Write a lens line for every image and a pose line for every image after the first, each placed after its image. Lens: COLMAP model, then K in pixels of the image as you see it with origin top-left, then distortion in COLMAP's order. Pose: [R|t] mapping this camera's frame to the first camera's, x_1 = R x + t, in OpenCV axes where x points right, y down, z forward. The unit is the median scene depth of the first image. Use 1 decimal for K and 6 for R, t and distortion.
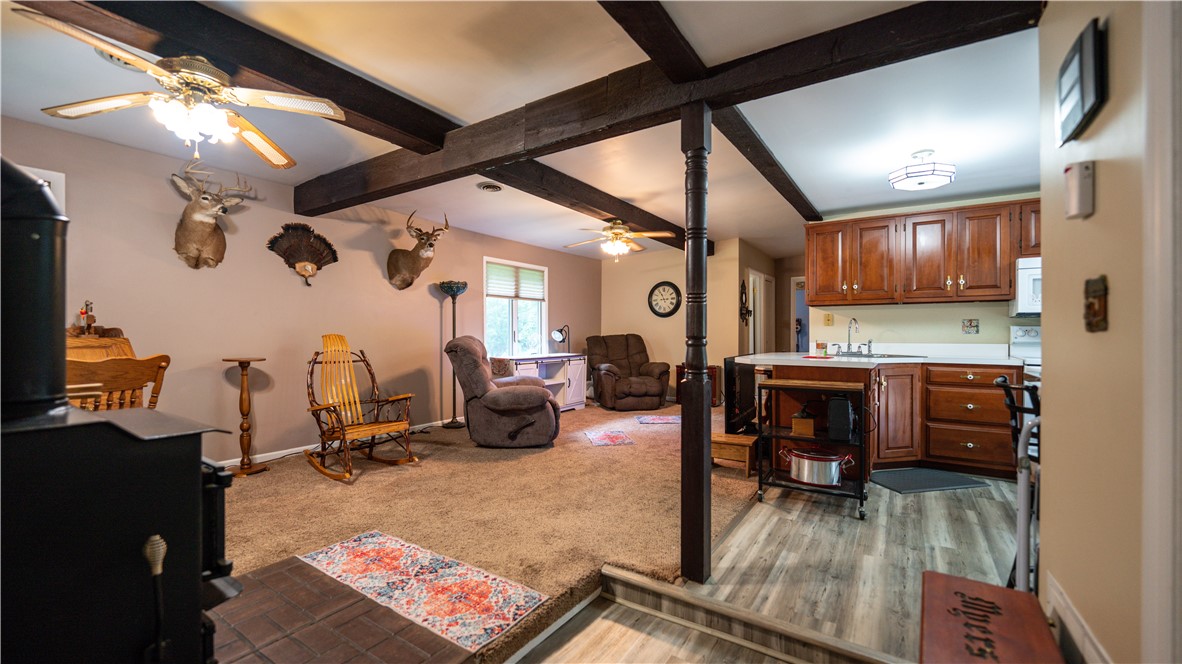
lens RADIAL K [[476.4, 0, 591.0], [0, 476.4, 332.0], [0, 0, 1]] dist [0.001661, -0.008378]
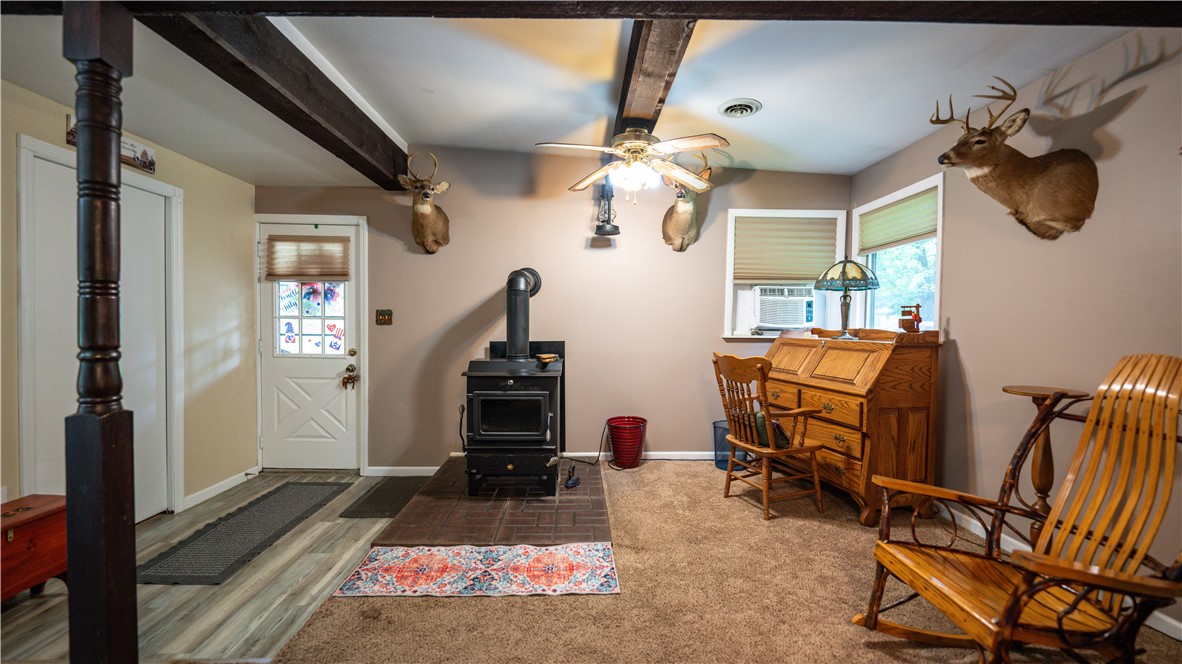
lens RADIAL K [[476.4, 0, 591.0], [0, 476.4, 332.0], [0, 0, 1]] dist [0.001661, -0.008378]
pose [[-0.819501, 0.002783, -0.573072, 0.020797], [-0.009033, 0.999801, 0.017772, -0.016095], [0.573007, 0.019740, -0.819313, 1.086552]]
